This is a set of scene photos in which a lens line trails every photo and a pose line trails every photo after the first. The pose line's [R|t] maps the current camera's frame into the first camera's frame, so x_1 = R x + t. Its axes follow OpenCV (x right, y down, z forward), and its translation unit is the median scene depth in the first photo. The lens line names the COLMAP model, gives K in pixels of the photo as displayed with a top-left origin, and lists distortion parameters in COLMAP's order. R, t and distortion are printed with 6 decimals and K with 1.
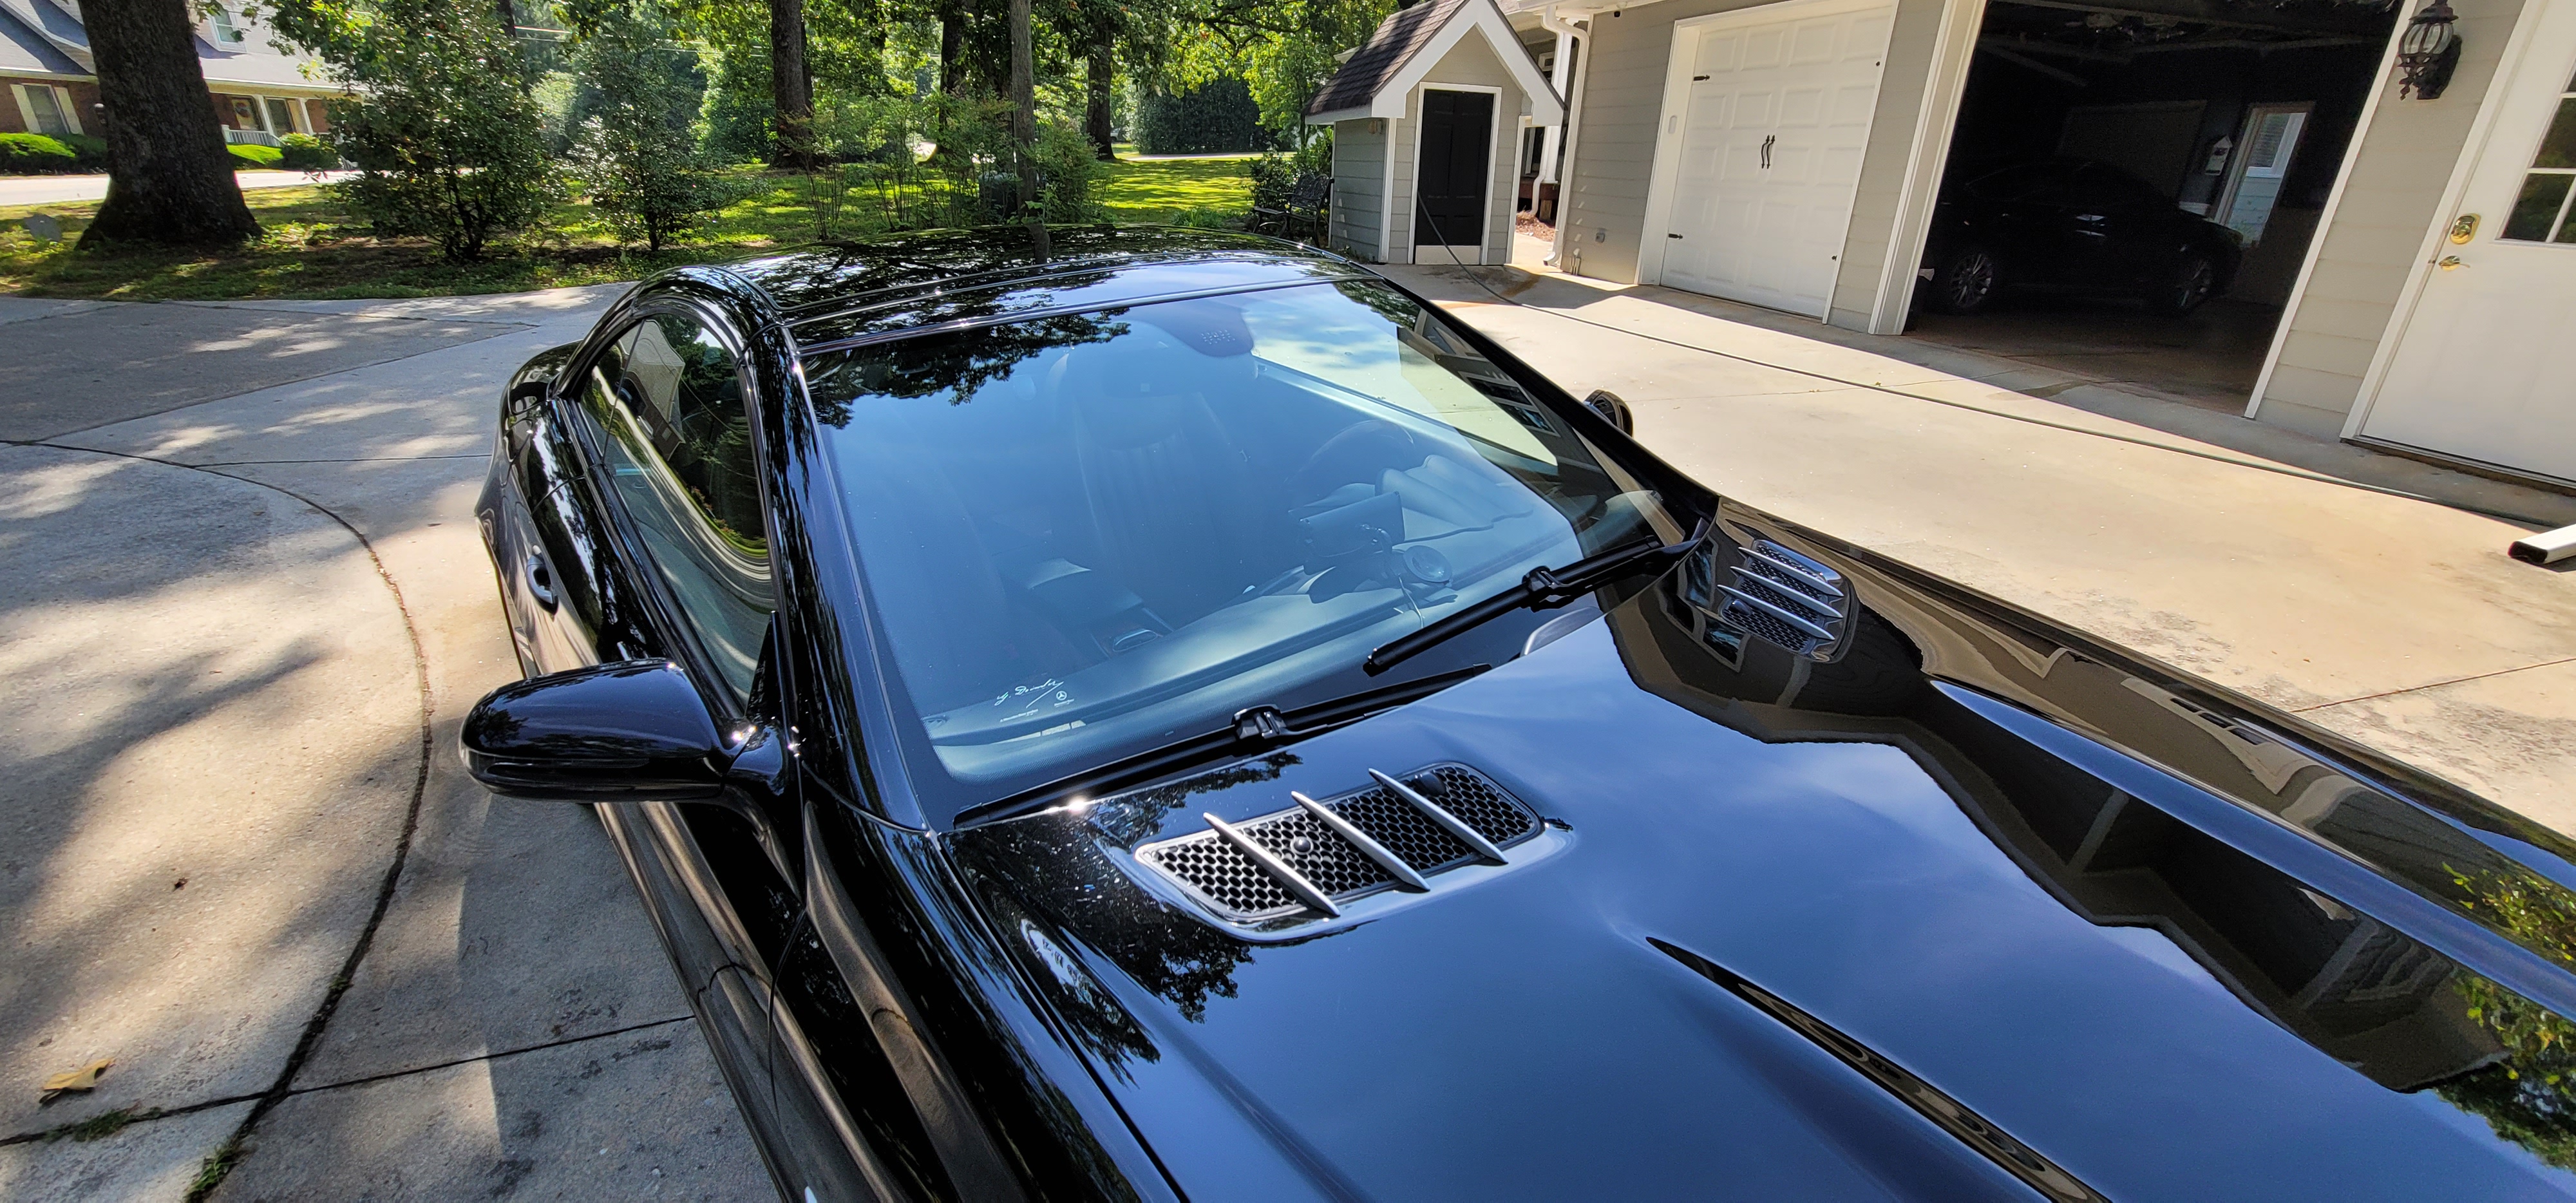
lens RADIAL K [[1050.4, 0, 1291.2], [0, 1050.4, 589.6], [0, 0, 1]] dist [-0.005708, 0.001580]
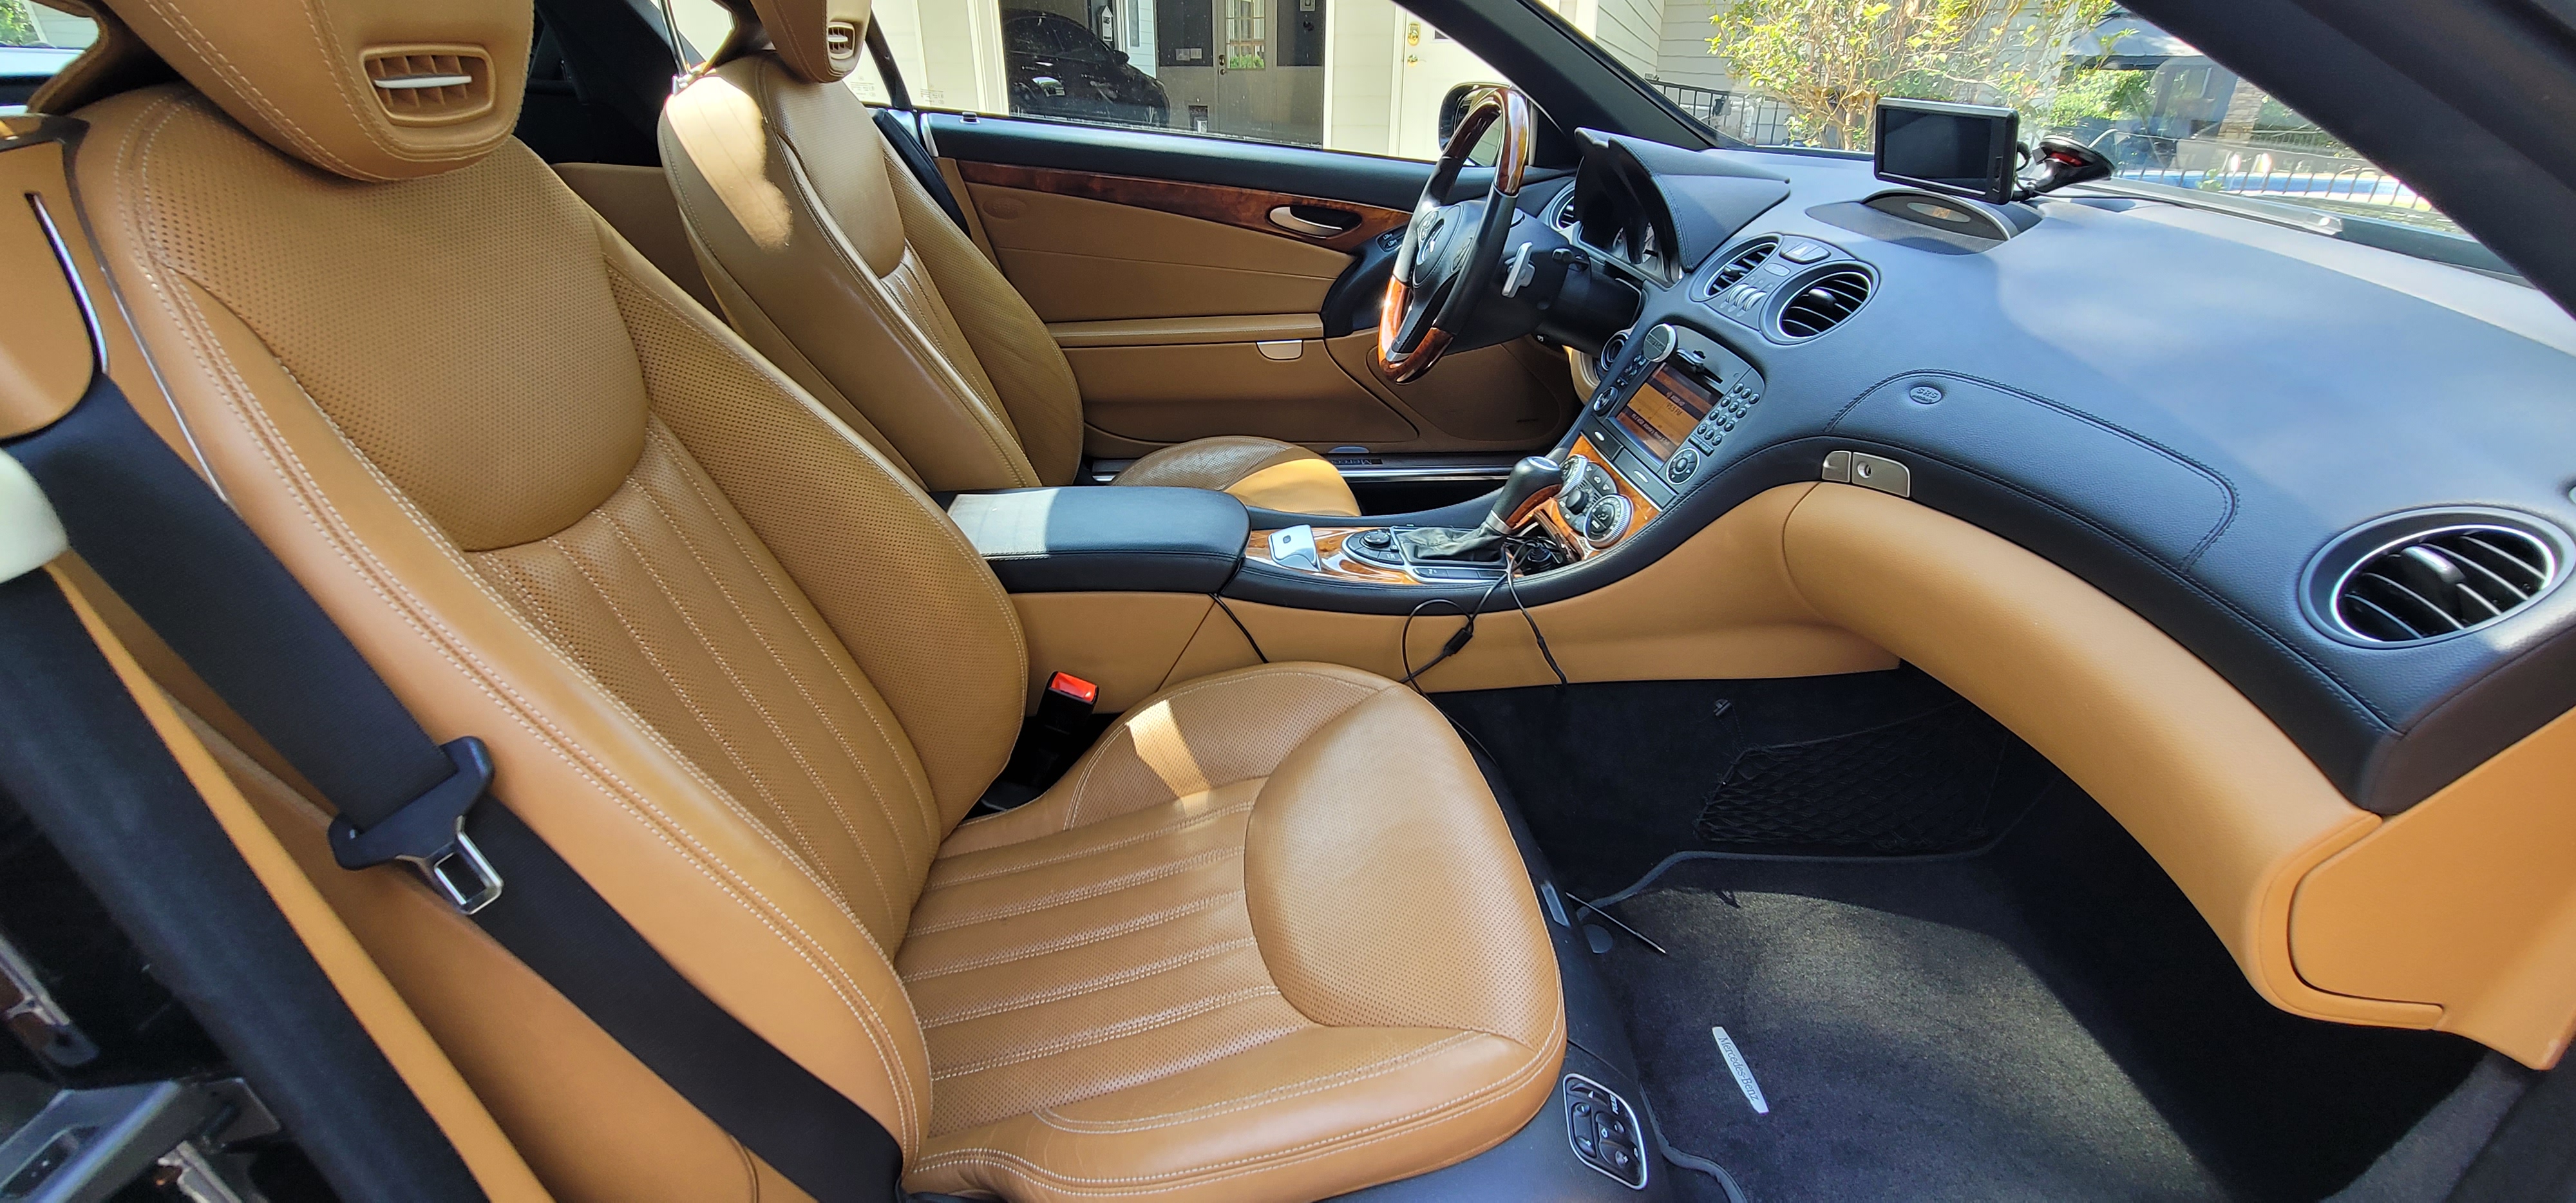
lens RADIAL K [[1050.4, 0, 1286.1], [0, 1050.4, 584.9], [0, 0, 1]] dist [-0.005708, 0.001580]
pose [[0.591502, -0.372196, 0.715259, -0.112174], [0.323122, 0.922158, 0.212644, -0.011114], [-0.738726, 0.105337, 0.665723, 0.130751]]
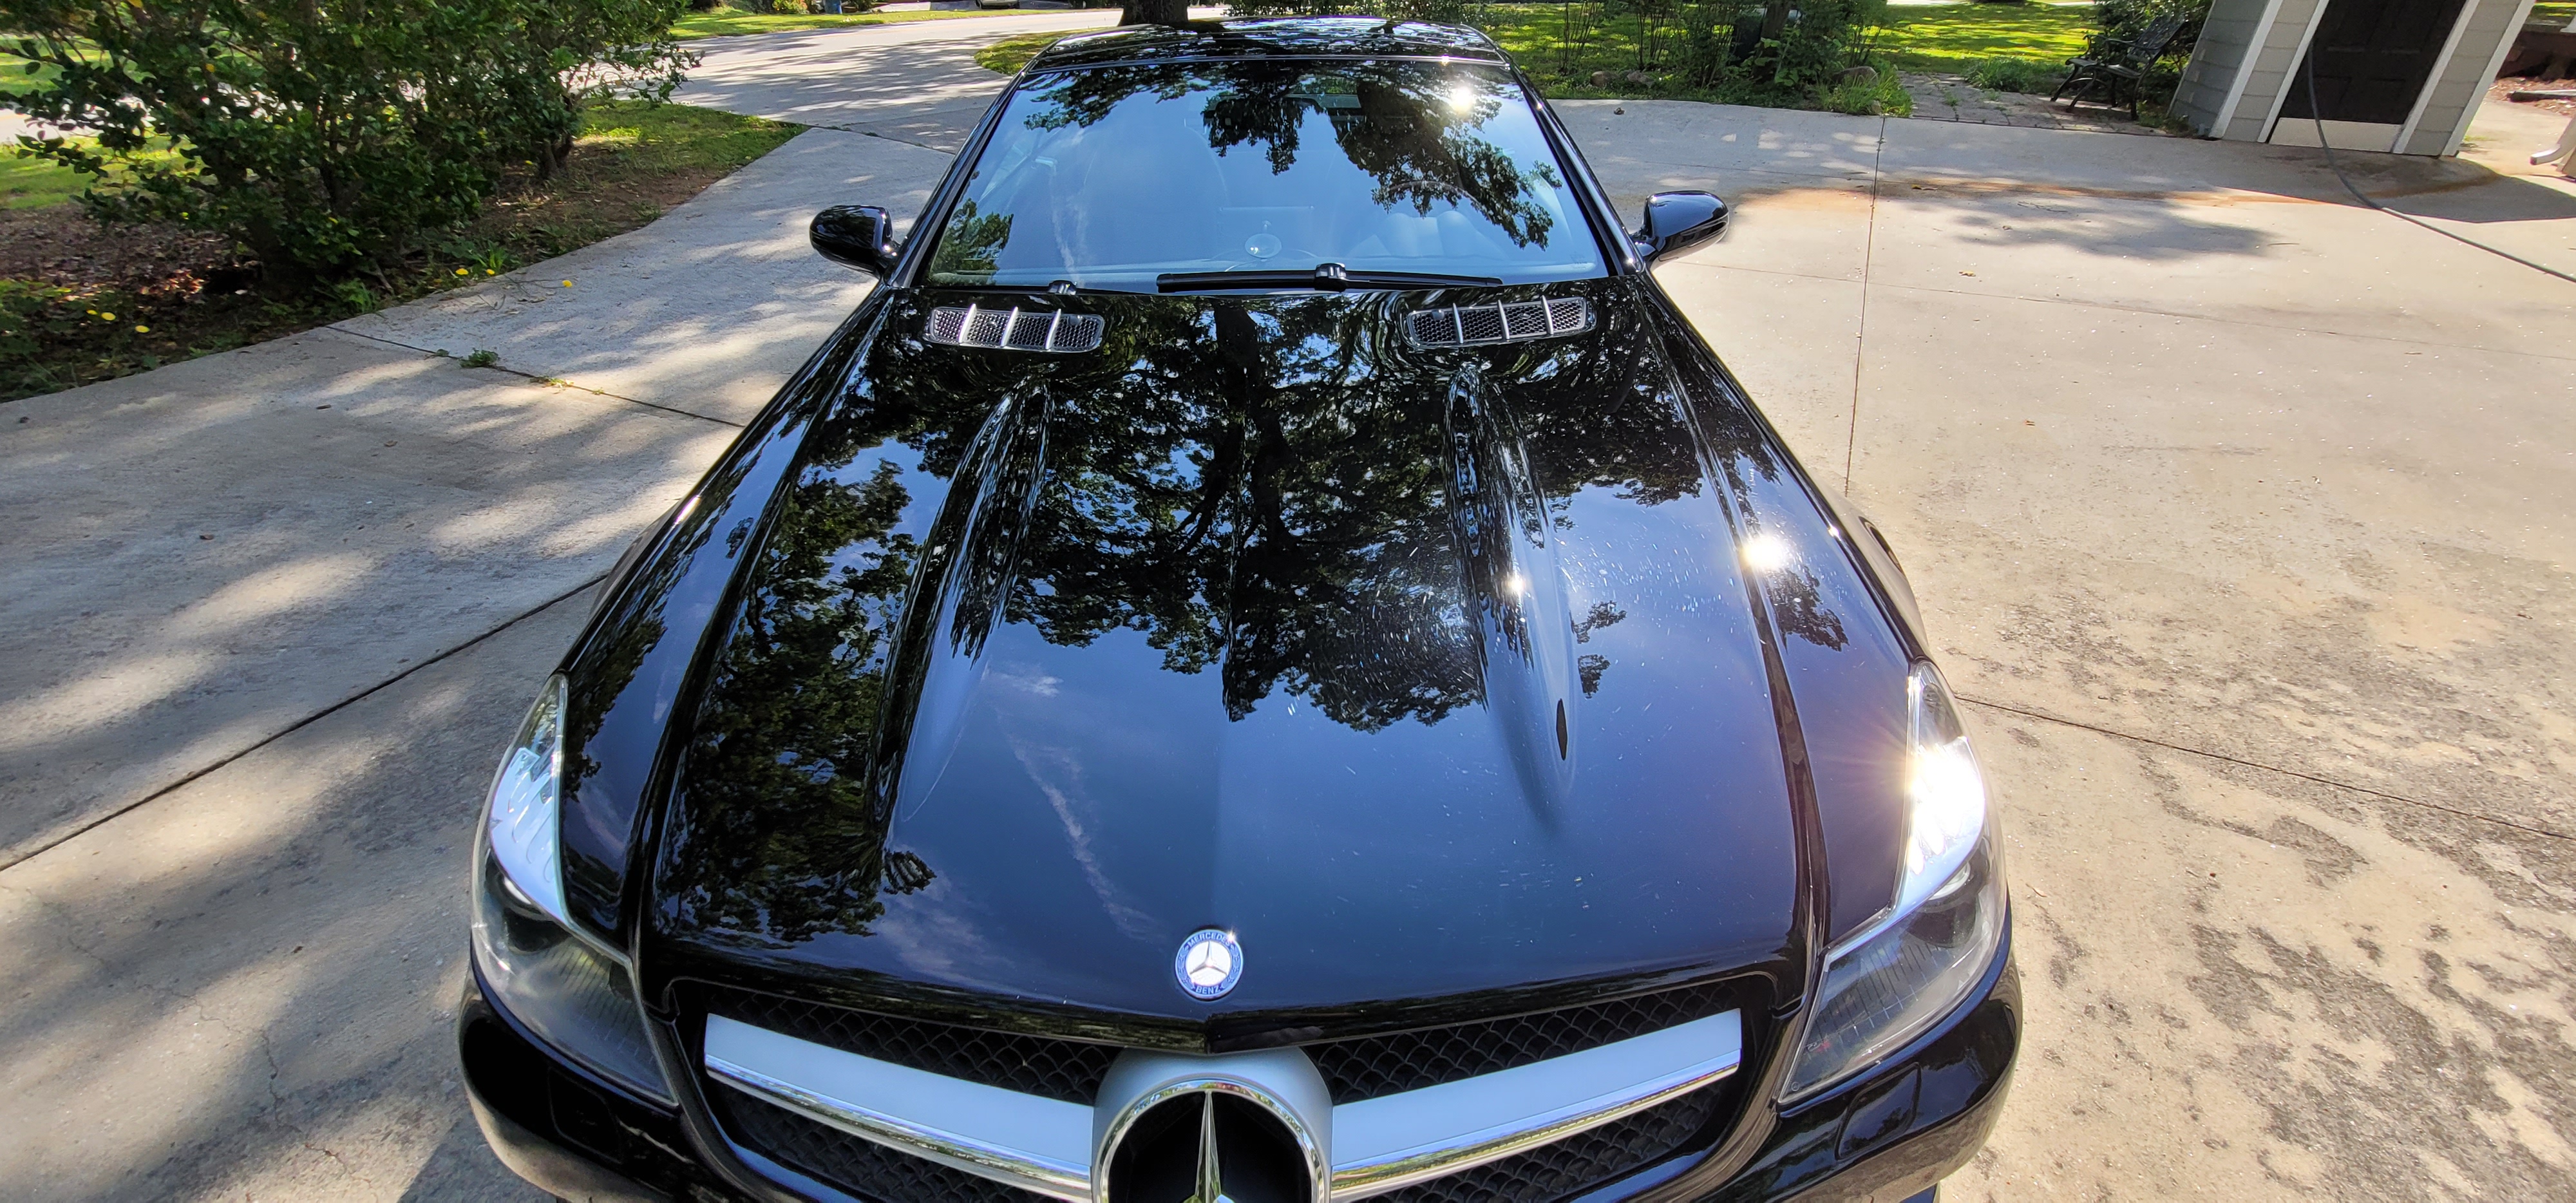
lens RADIAL K [[1050.4, 0, 1297.8], [0, 1050.4, 593.4], [0, 0, 1]] dist [-0.005708, 0.001580]
pose [[0.747302, 0.330364, -0.576541, 0.156842], [-0.256745, 0.943824, 0.208033, 0.016220], [0.612880, -0.007439, 0.790141, -0.014324]]
